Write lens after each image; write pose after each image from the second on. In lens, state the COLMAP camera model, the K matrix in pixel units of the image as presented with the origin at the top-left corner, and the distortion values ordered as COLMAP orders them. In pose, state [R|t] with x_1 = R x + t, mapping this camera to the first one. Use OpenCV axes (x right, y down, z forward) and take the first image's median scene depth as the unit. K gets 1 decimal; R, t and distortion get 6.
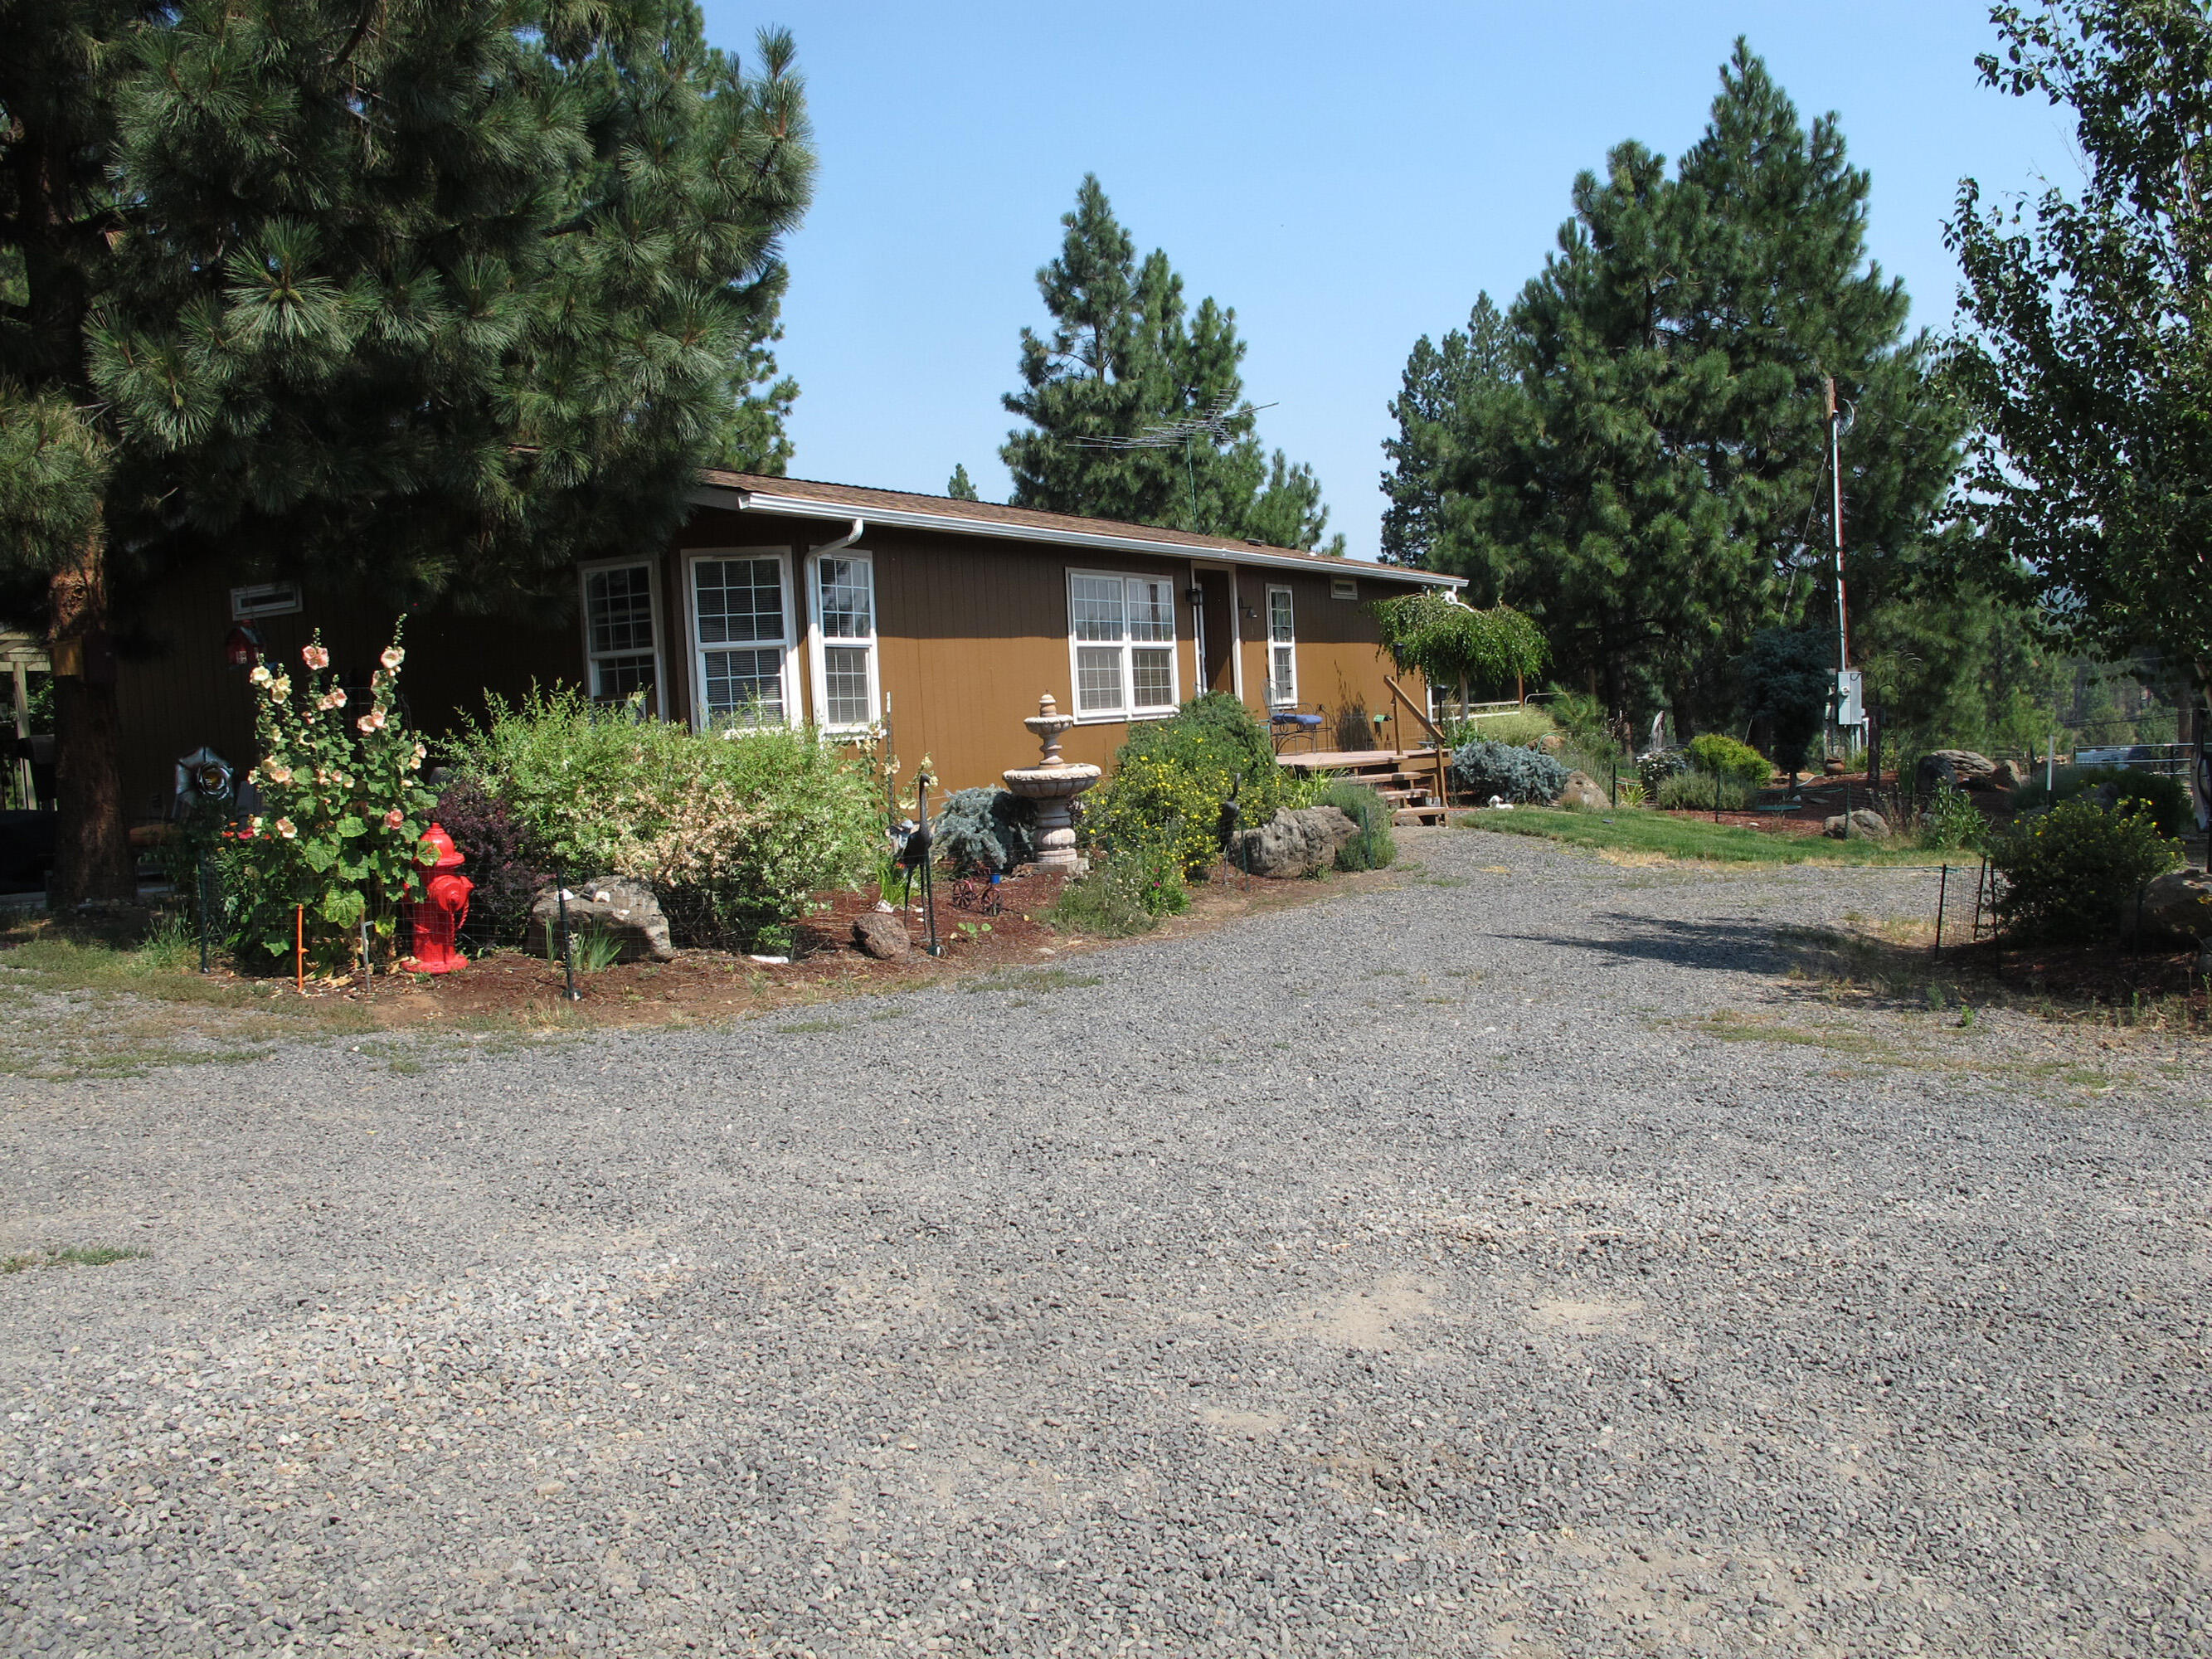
lens RADIAL K [[1811.1, 0, 1122.6], [0, 1811.1, 830.6], [0, 0, 1]] dist [-0.124014, 0.081733]
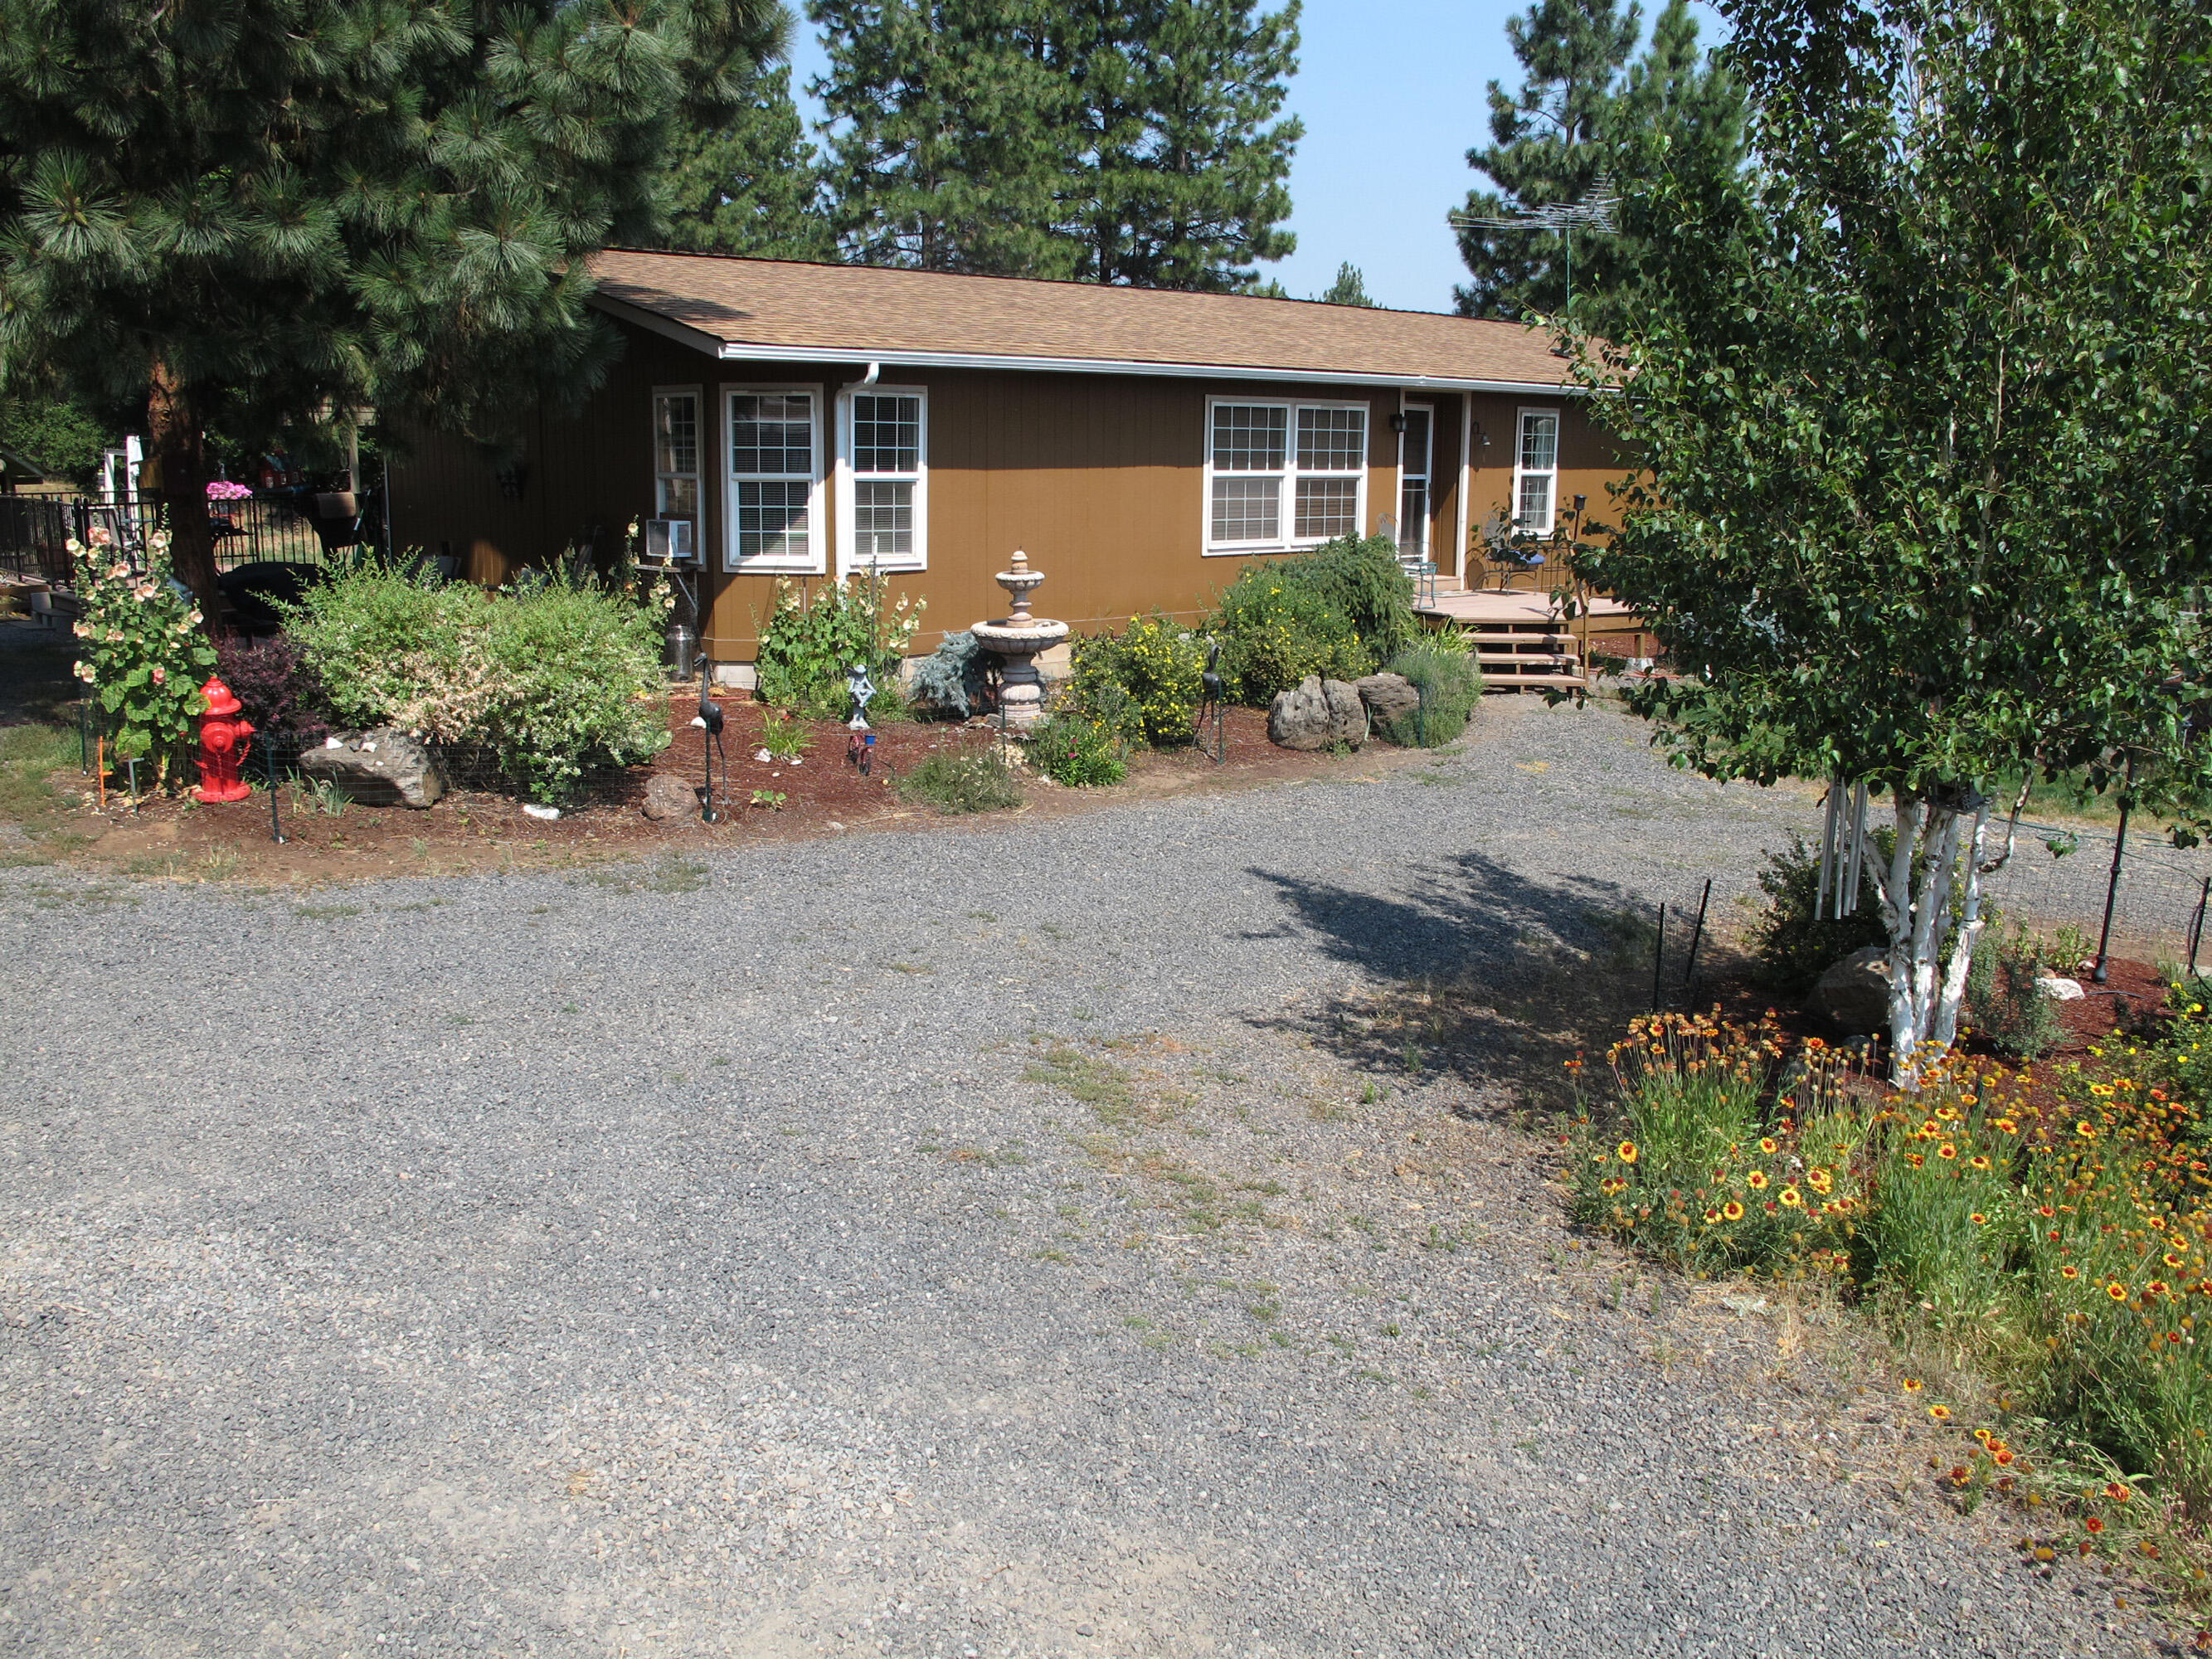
lens RADIAL K [[1811.1, 0, 1122.6], [0, 1811.1, 830.6], [0, 0, 1]] dist [-0.124014, 0.081733]
pose [[0.945420, 0.133762, -0.297135, 0.321042], [-0.088672, 0.983059, 0.160411, -0.085304], [0.313558, -0.125308, 0.941265, 0.045668]]
